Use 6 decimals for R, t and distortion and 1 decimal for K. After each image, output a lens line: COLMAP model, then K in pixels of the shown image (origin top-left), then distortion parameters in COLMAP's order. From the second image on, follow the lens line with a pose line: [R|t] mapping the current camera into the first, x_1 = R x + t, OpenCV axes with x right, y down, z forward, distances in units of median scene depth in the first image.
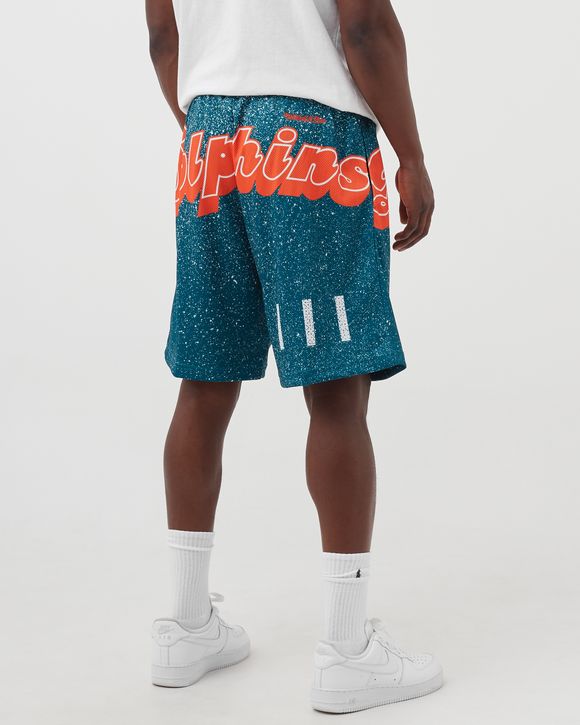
lens RADIAL K [[2064.1, 0, 290.0], [0, 2064.1, 362.5], [0, 0, 1]] dist [-0.175630, 0.113102]
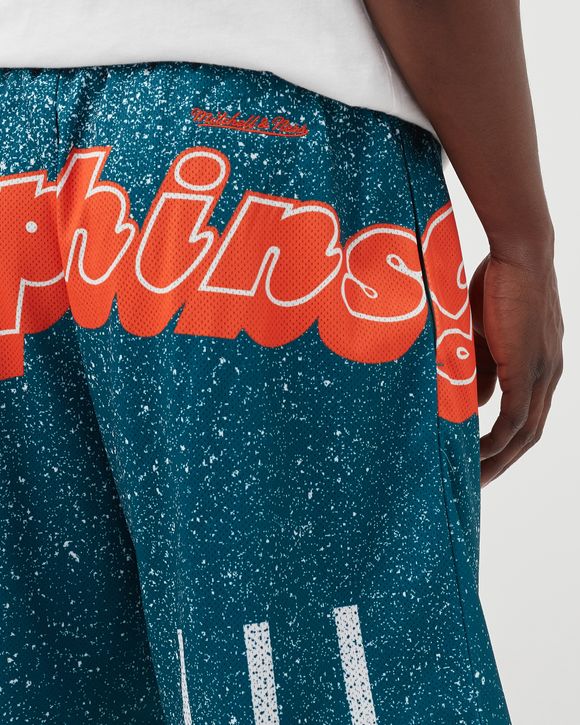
lens RADIAL K [[2064.1, 0, 290.0], [0, 2064.1, 362.5], [0, 0, 1]] dist [-0.175630, 0.113102]
pose [[0.999983, -0.005295, -0.002356, 0.014952], [0.005203, 0.999272, -0.037791, -0.061980], [0.002555, 0.037779, 0.999283, 0.632254]]
